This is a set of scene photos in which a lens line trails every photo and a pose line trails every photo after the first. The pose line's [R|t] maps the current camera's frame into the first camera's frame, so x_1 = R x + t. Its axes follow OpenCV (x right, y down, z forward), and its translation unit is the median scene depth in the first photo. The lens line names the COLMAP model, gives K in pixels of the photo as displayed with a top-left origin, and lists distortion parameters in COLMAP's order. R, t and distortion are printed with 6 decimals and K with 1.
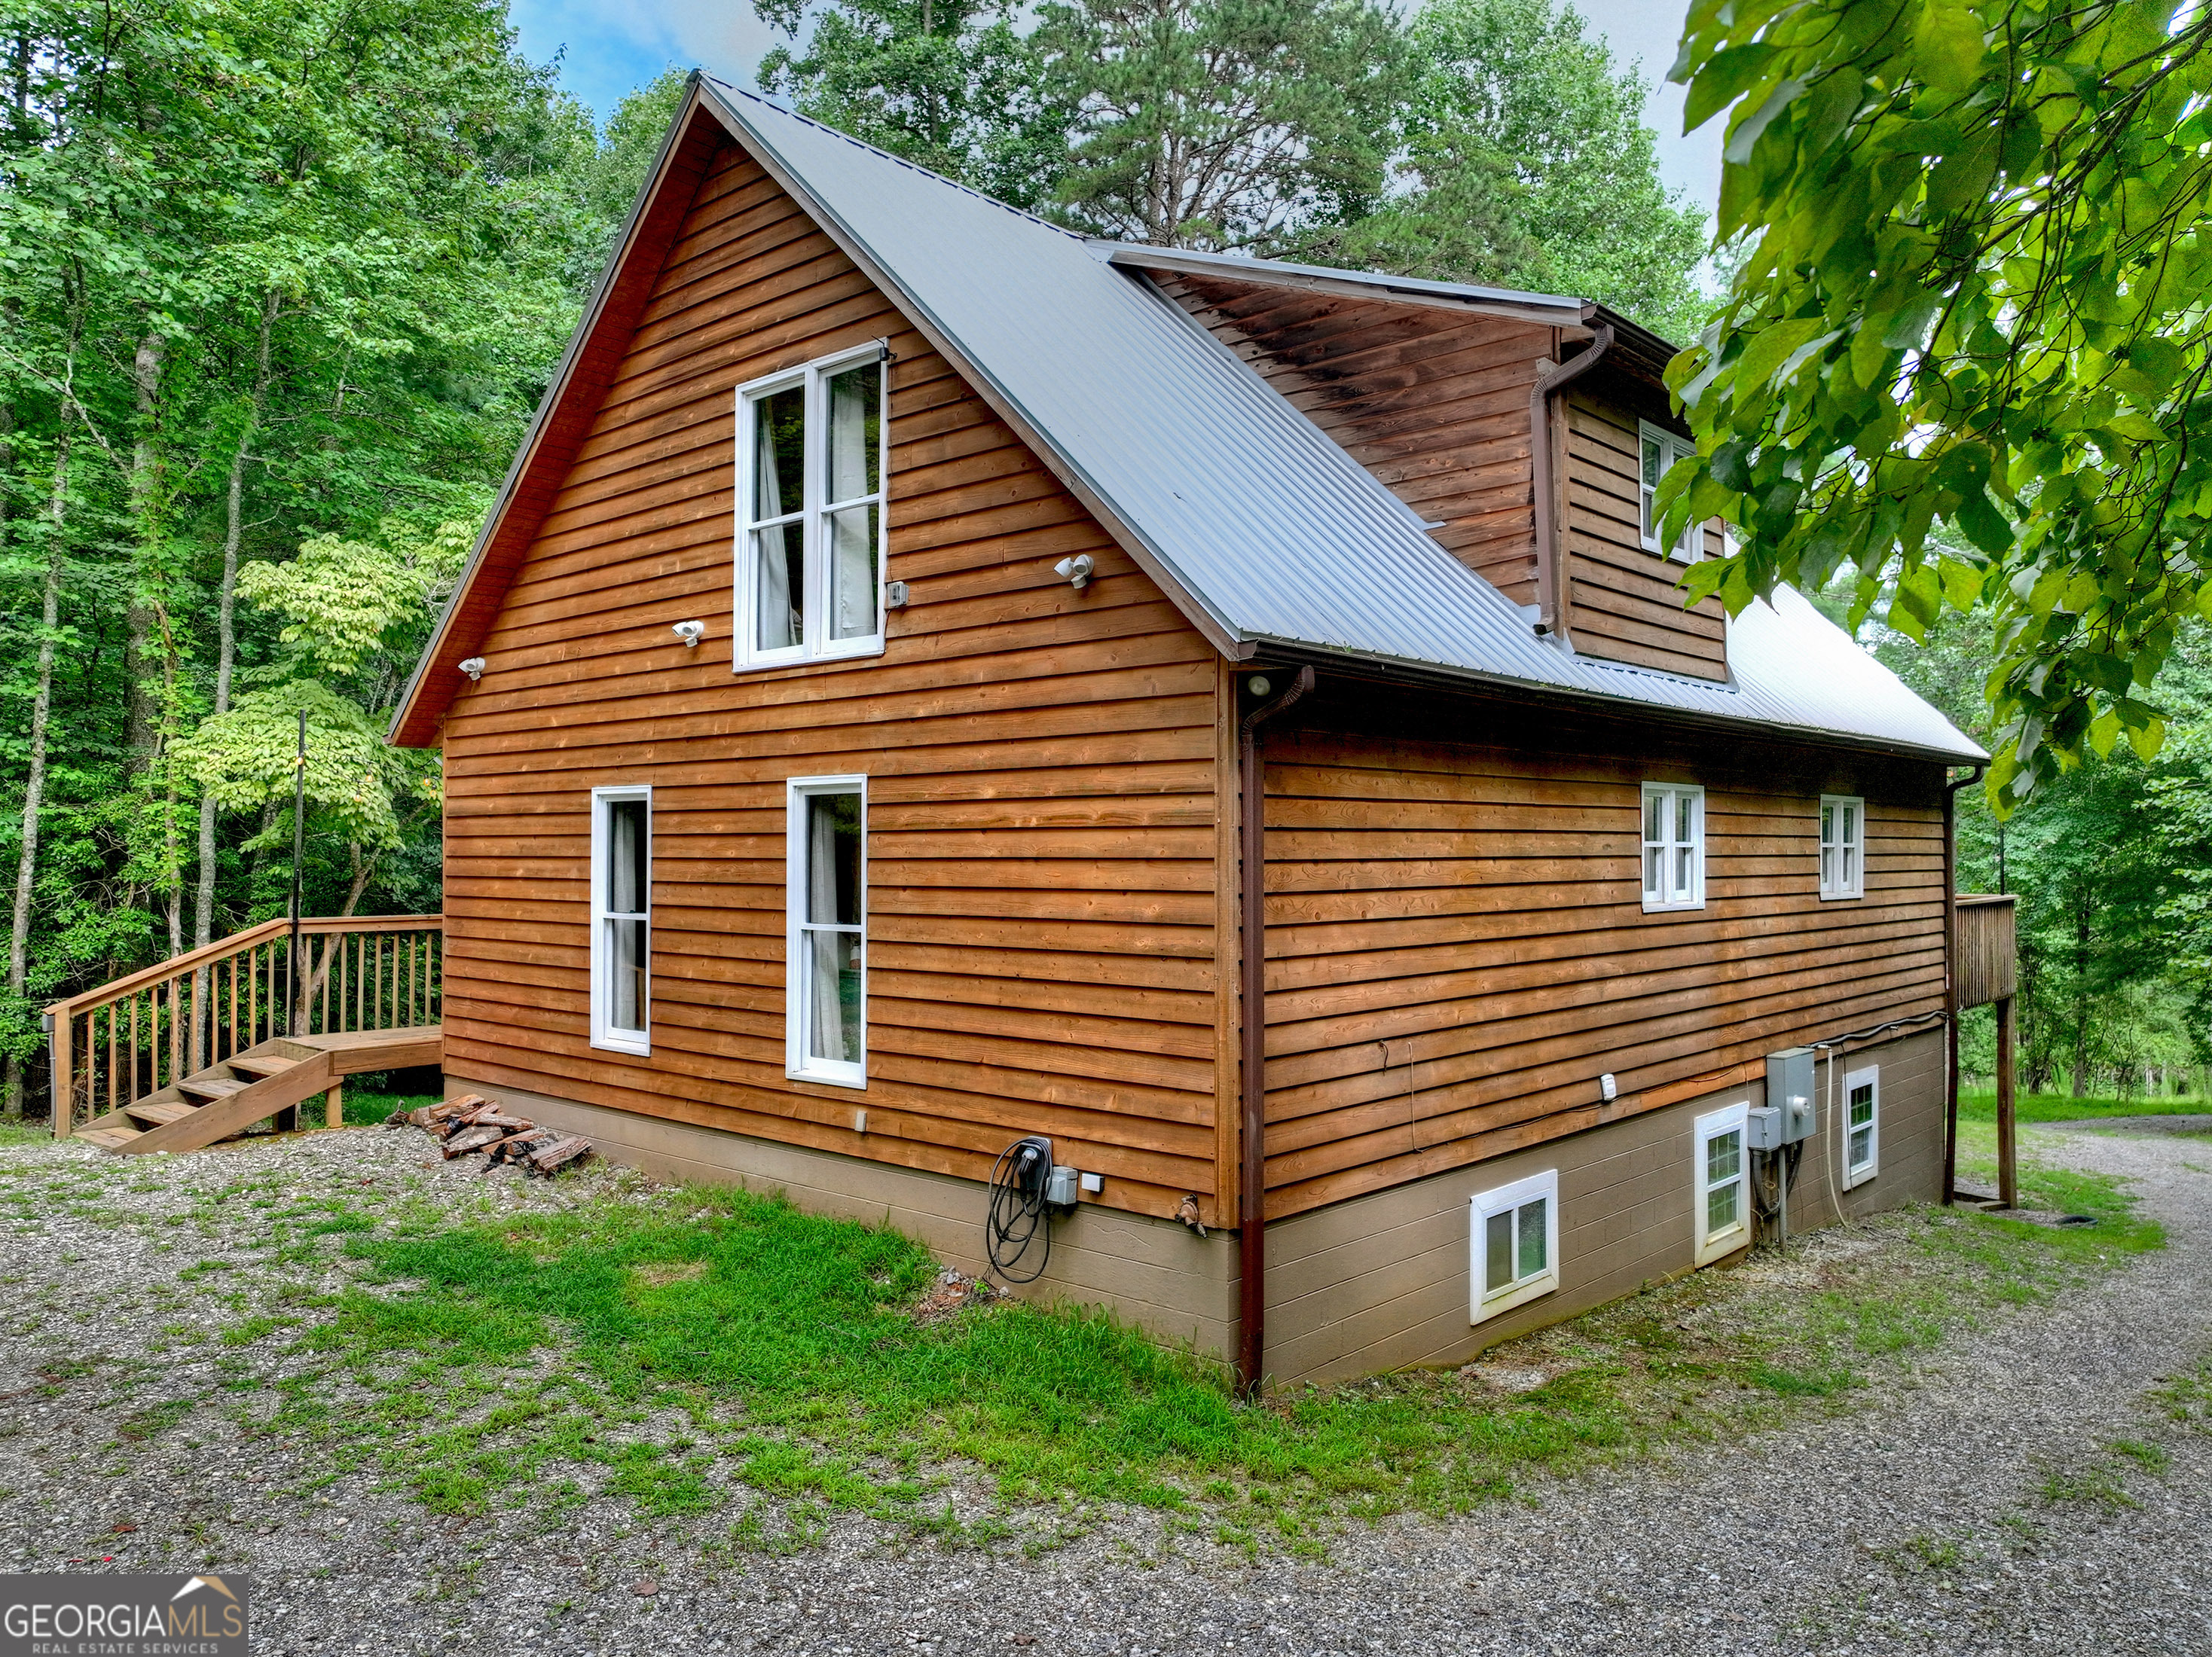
lens RADIAL K [[1515.7, 0, 1107.6], [0, 1515.7, 846.8], [0, 0, 1]] dist [-0.003352, 0.020947]
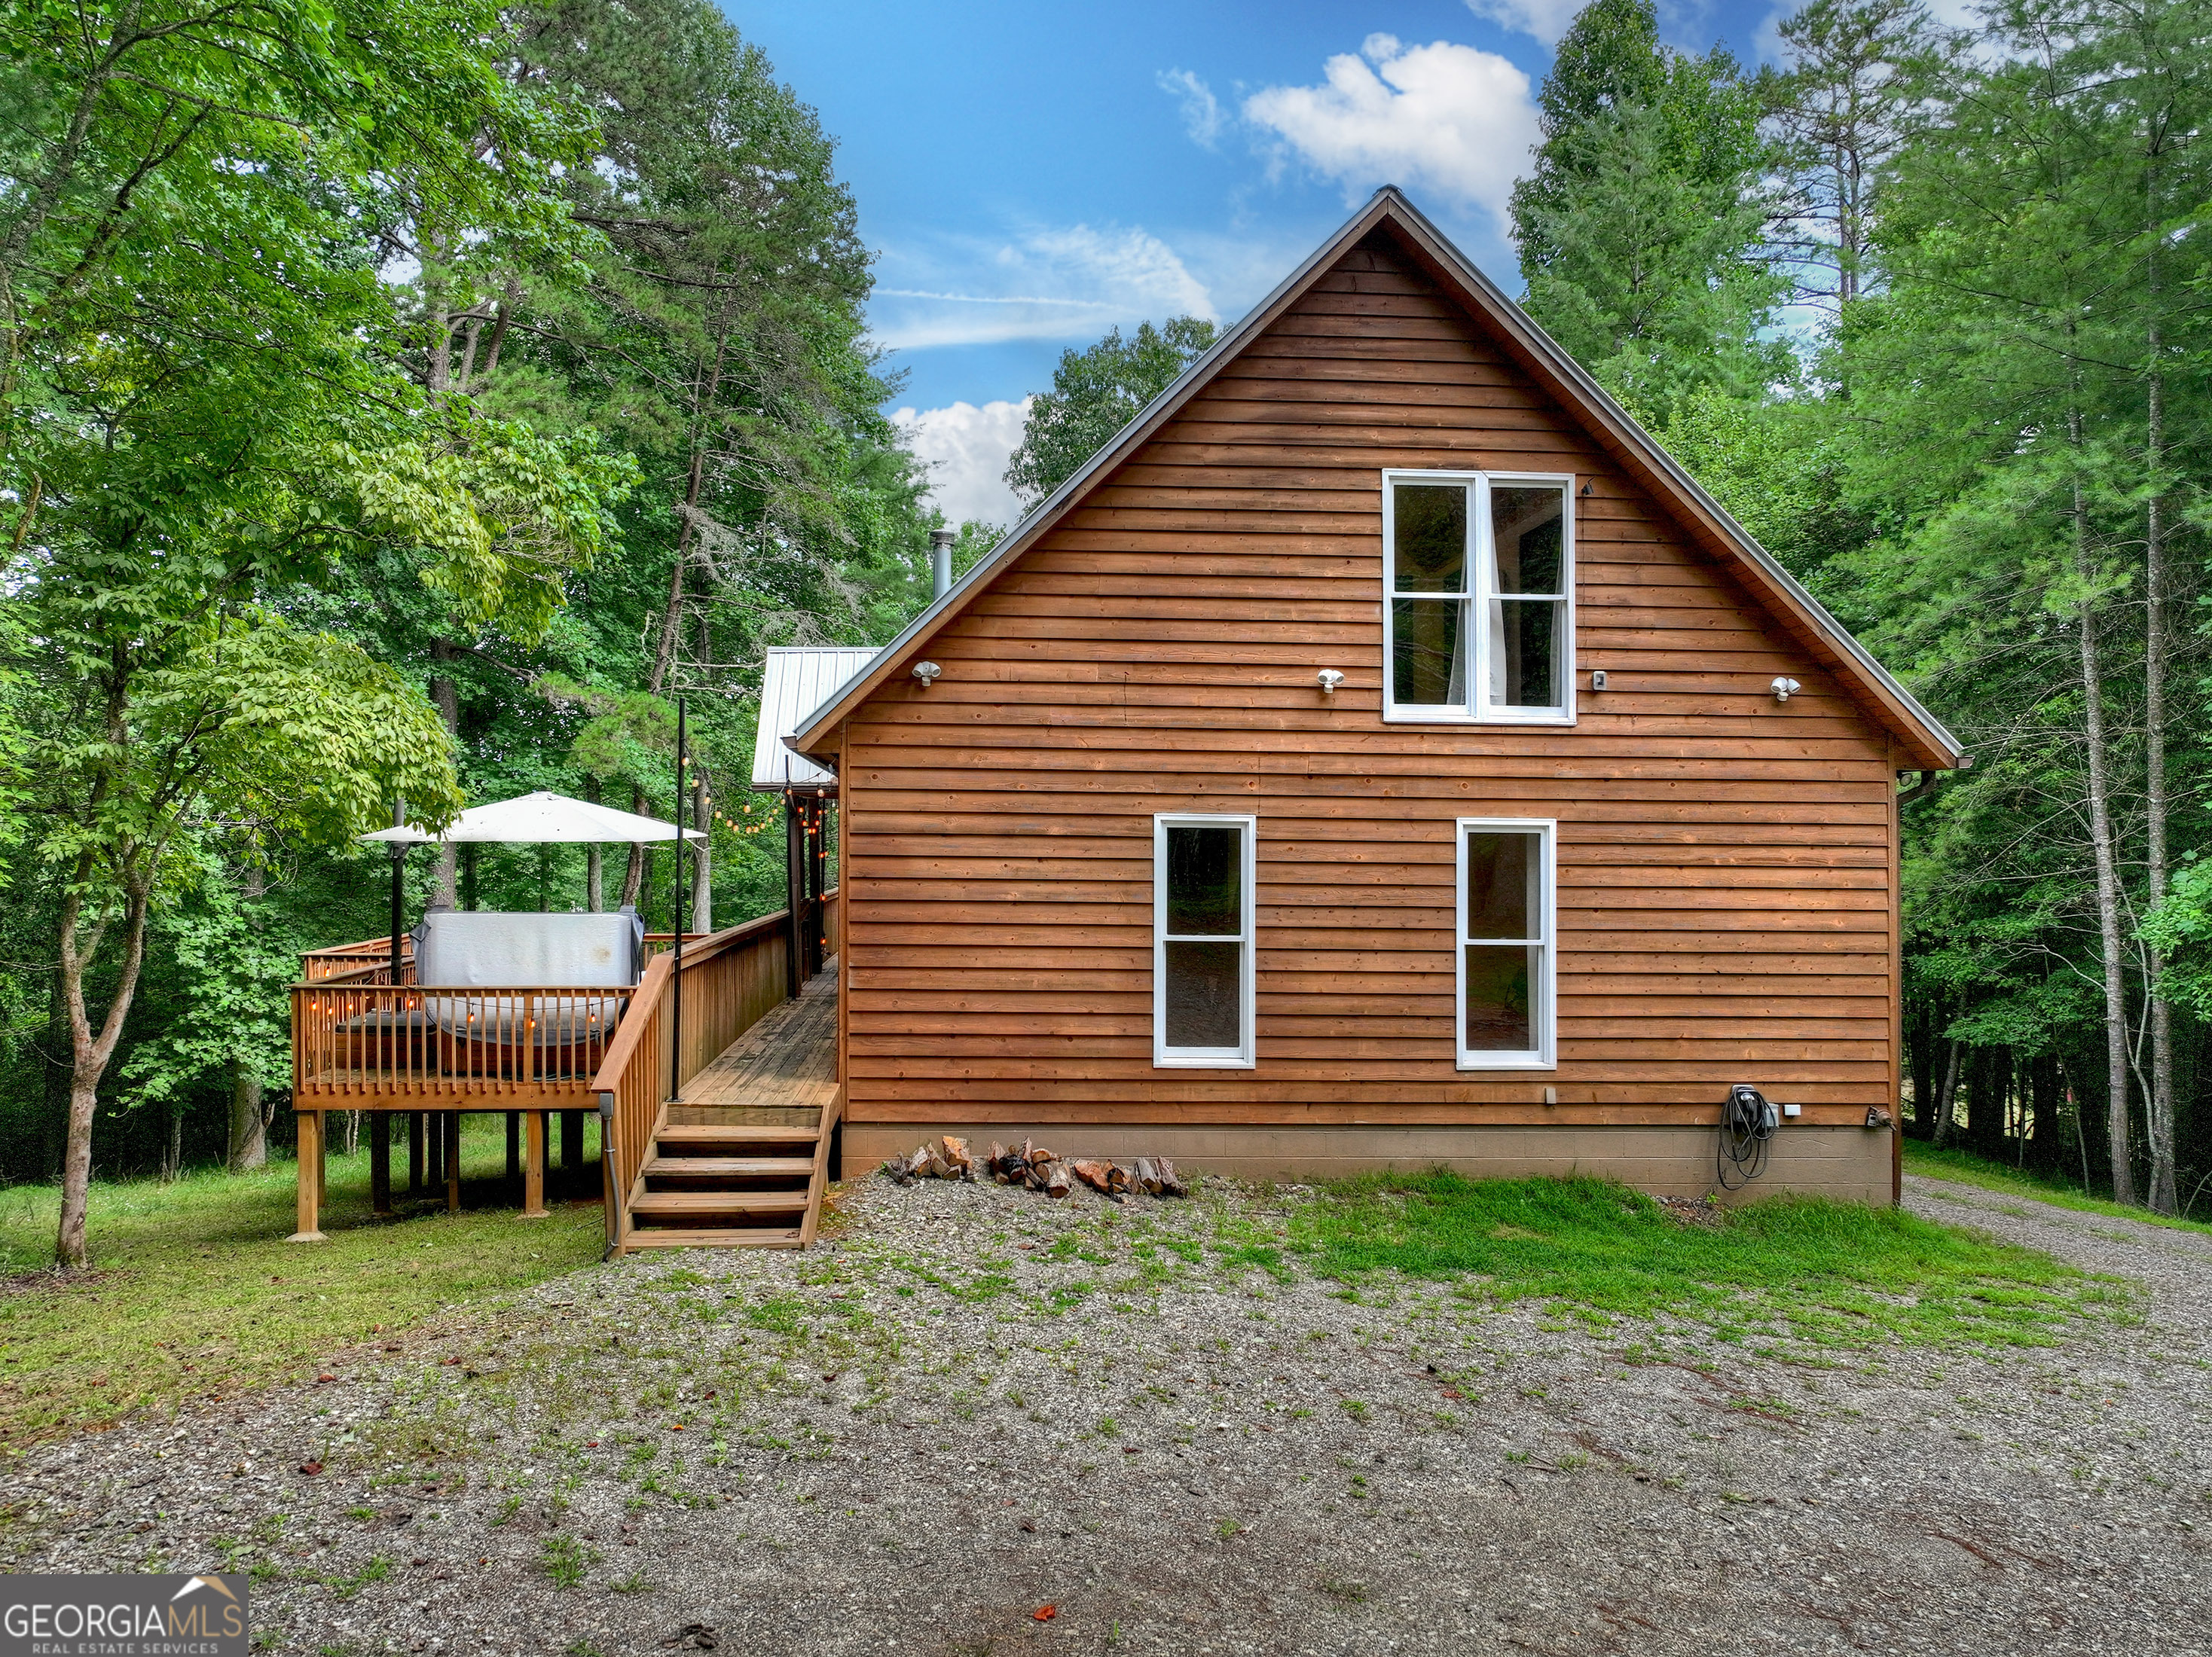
lens RADIAL K [[1515.7, 0, 1107.6], [0, 1515.7, 846.8], [0, 0, 1]] dist [-0.003352, 0.020947]
pose [[0.721840, 0.007760, 0.692017, -1.281327], [-0.015390, 0.999870, 0.004841, -0.024893], [-0.691889, -0.014145, 0.721865, 0.346725]]
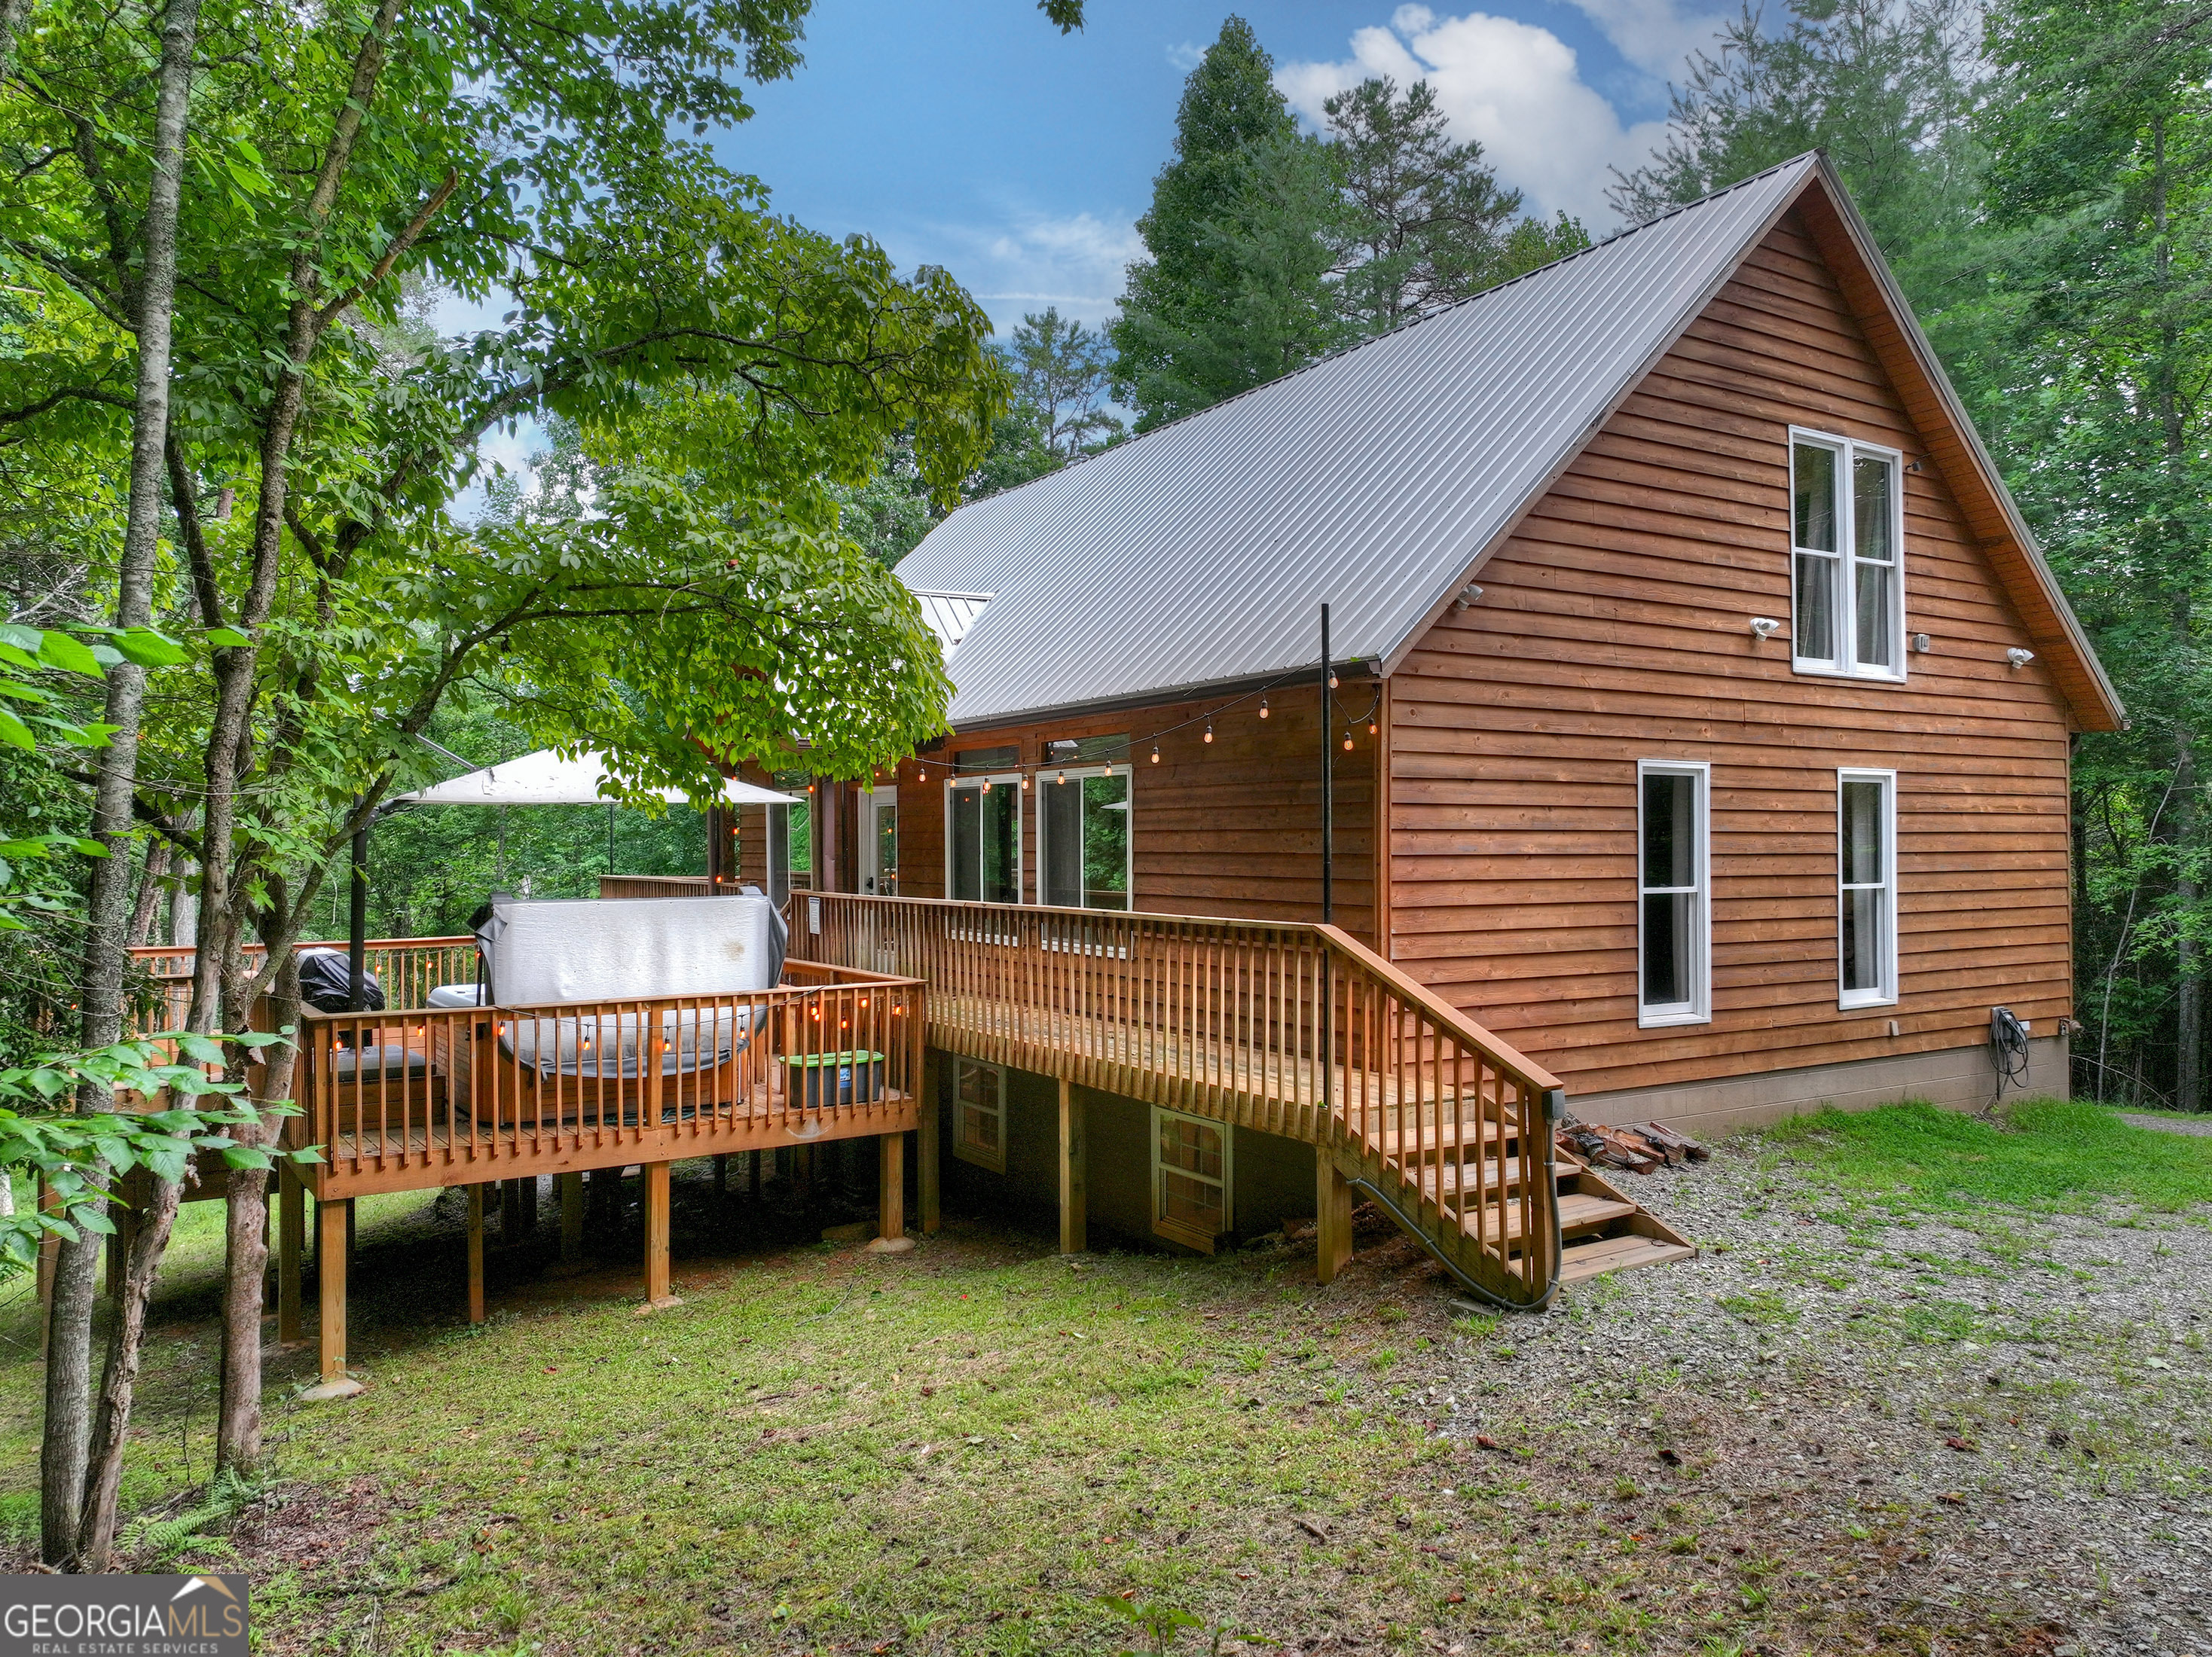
lens RADIAL K [[1478.0, 0, 1106.0], [0, 1478.0, 828.5], [0, 0, 1]] dist [0.000130, 0.001810]
pose [[0.318405, 0.010167, 0.947900, -1.608182], [-0.002070, 0.999948, -0.010029, 0.018798], [-0.947952, 0.001231, 0.318410, 1.230668]]
